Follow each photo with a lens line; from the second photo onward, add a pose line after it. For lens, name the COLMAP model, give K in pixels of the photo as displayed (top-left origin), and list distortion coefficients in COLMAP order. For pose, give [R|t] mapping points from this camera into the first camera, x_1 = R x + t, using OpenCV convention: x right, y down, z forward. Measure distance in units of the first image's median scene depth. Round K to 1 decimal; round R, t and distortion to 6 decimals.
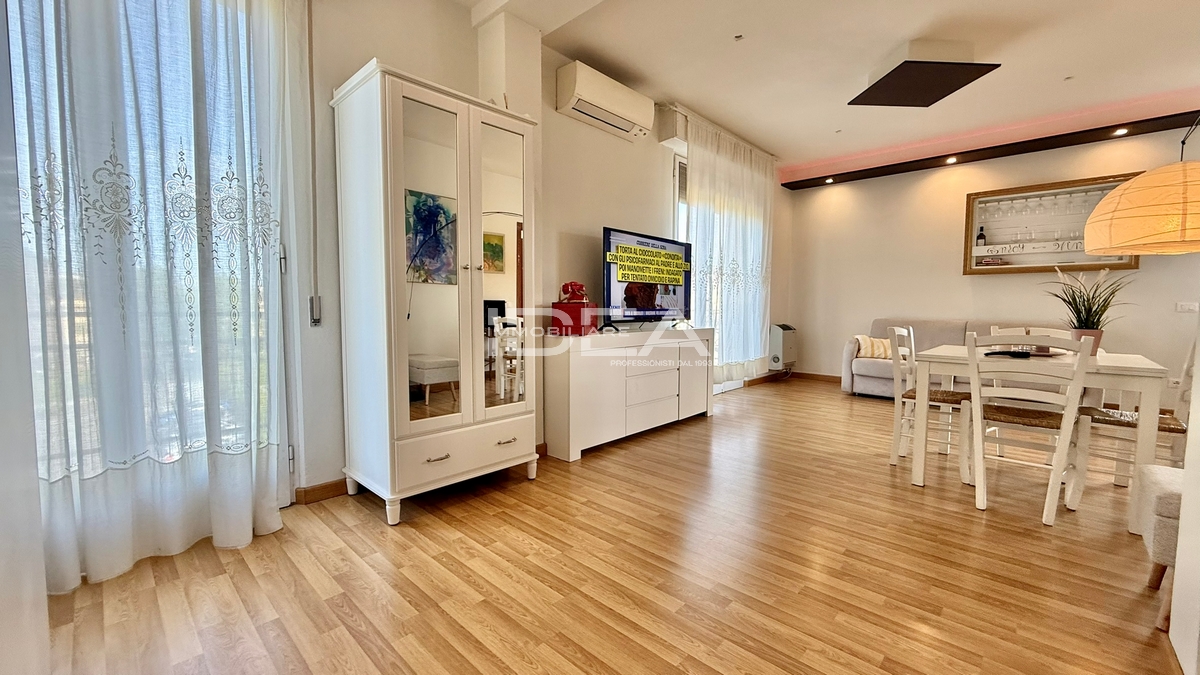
lens RADIAL K [[479.9, 0, 594.2], [0, 479.9, 338.4], [0, 0, 1]] dist [-0.002190, 0.000420]
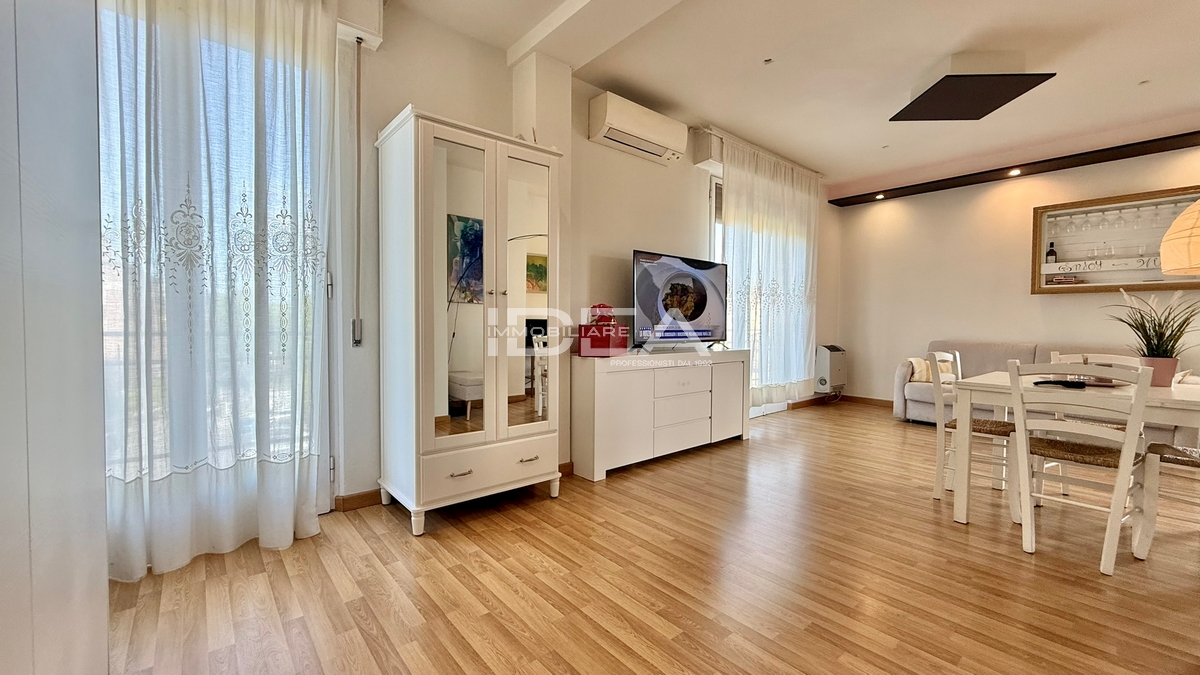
lens RADIAL K [[479.9, 0, 593.5], [0, 479.9, 338.2], [0, 0, 1]] dist [-0.002190, 0.000420]
pose [[0.993727, 0.007532, -0.111577, 0.058292], [-0.011456, 0.999337, -0.034567, -0.010191], [0.111242, 0.035628, 0.993154, -0.016840]]
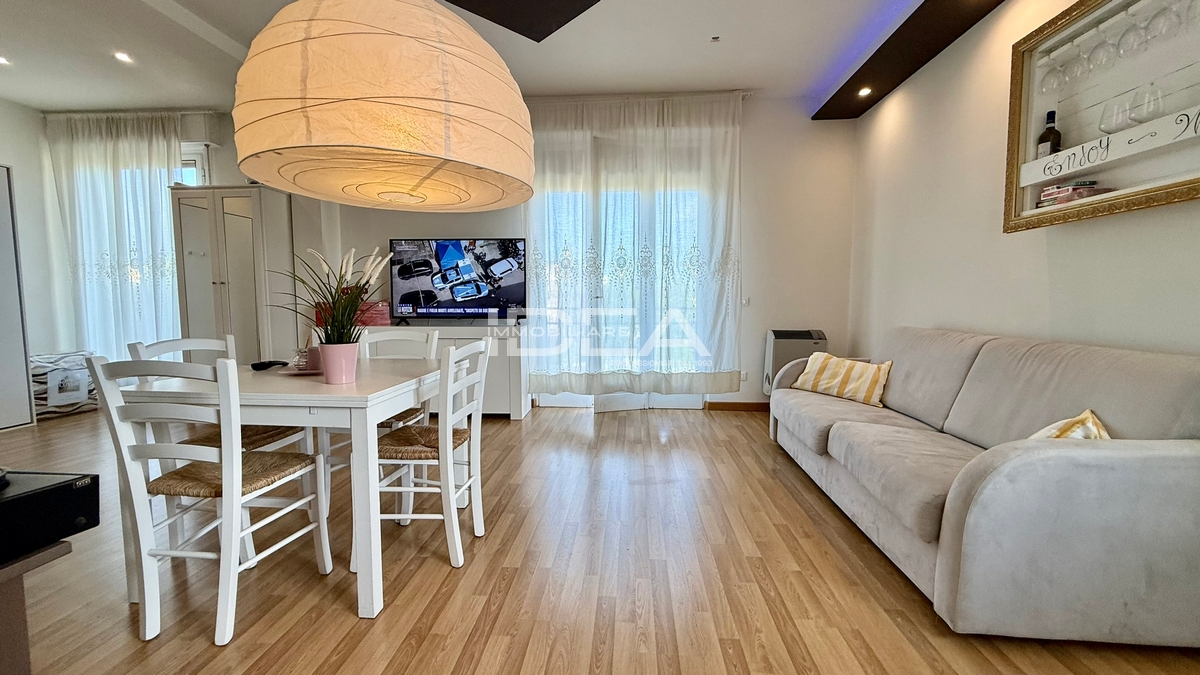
lens RADIAL K [[479.9, 0, 592.8], [0, 479.9, 338.4], [0, 0, 1]] dist [-0.002190, 0.000420]
pose [[0.626485, 0.057699, -0.777295, 1.518779], [-0.048370, 0.998212, 0.035113, -0.056602], [0.777931, 0.015600, 0.628156, 0.743049]]
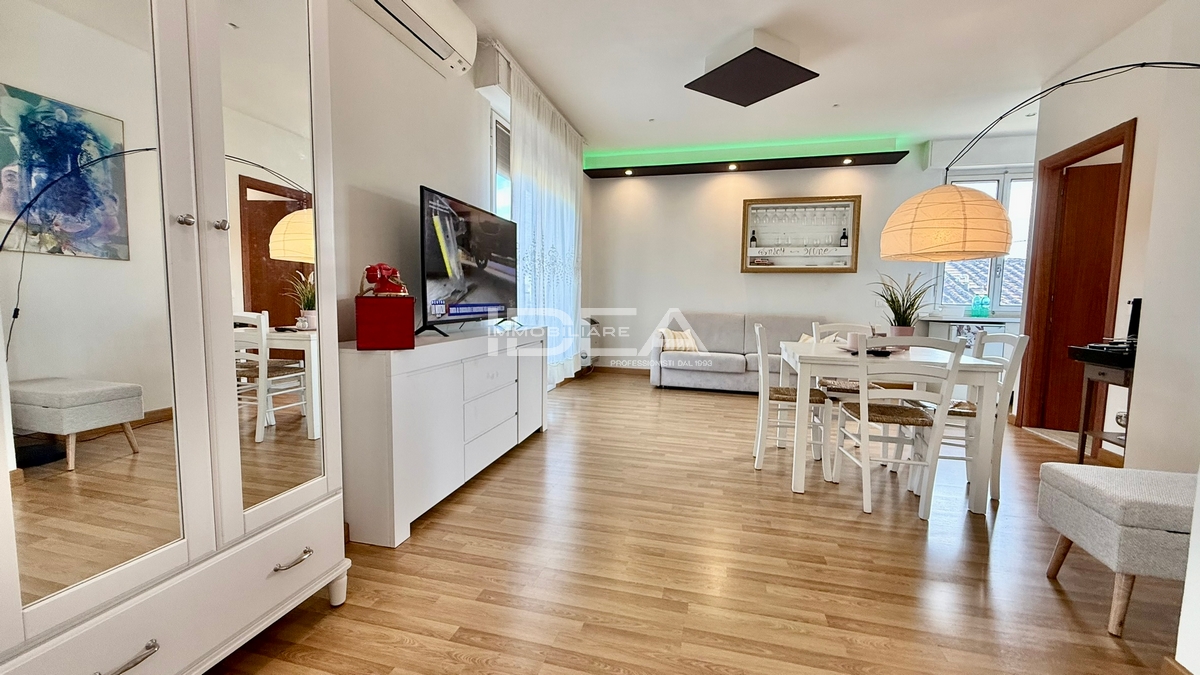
lens RADIAL K [[479.9, 0, 596.3], [0, 479.9, 338.1], [0, 0, 1]] dist [-0.002190, 0.000420]
pose [[0.875170, -0.031448, 0.482792, -0.115024], [0.020649, 0.999404, 0.027668, -0.032018], [-0.483375, -0.014245, 0.875298, 0.319357]]
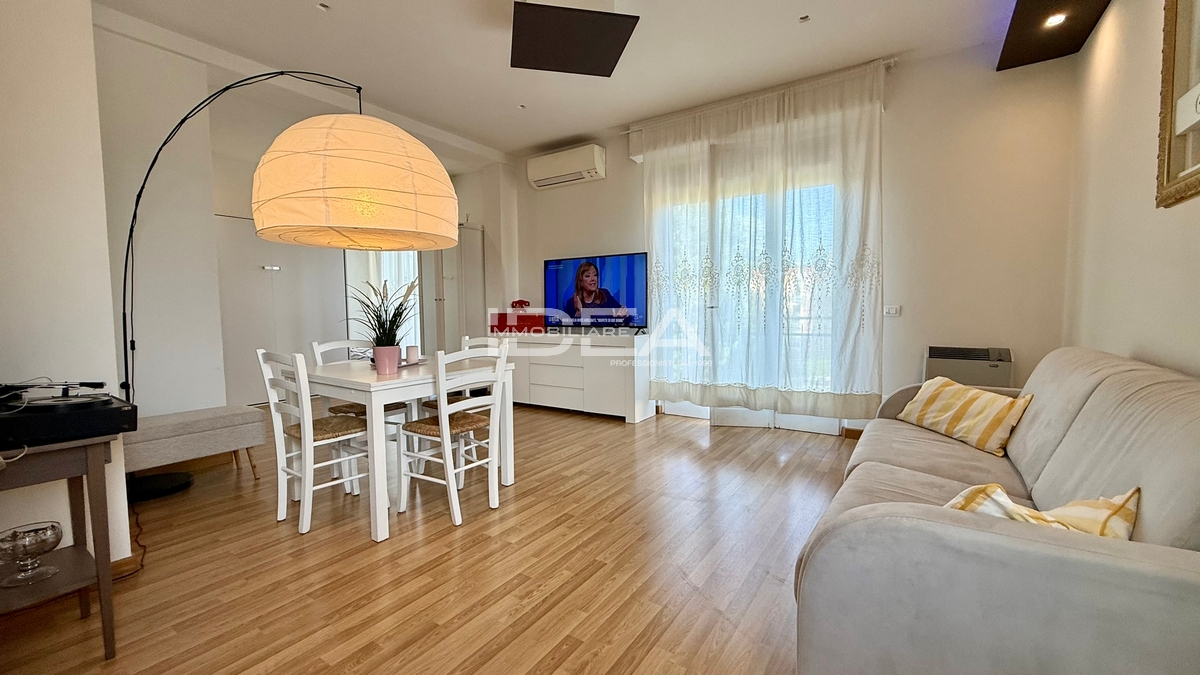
lens RADIAL K [[479.9, 0, 592.8], [0, 479.9, 337.0], [0, 0, 1]] dist [-0.002190, 0.000420]
pose [[0.149222, 0.054448, -0.987303, 1.738215], [-0.054129, 0.997435, 0.046826, -0.088766], [0.987321, 0.046454, 0.151787, 1.087033]]
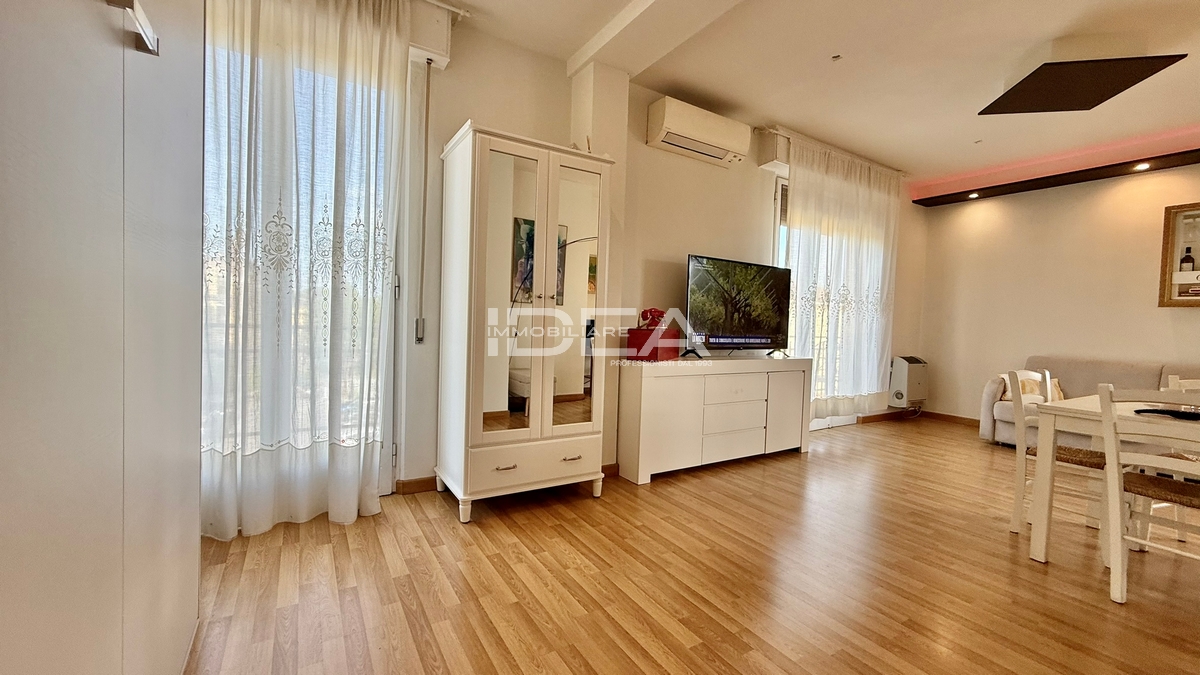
lens RADIAL K [[479.9, 0, 592.3], [0, 479.9, 337.8], [0, 0, 1]] dist [-0.002190, 0.000420]
pose [[0.965802, 0.038261, -0.256441, 0.104528], [-0.047632, 0.998401, -0.030428, -0.019358], [0.254867, 0.041602, 0.966081, -0.025148]]
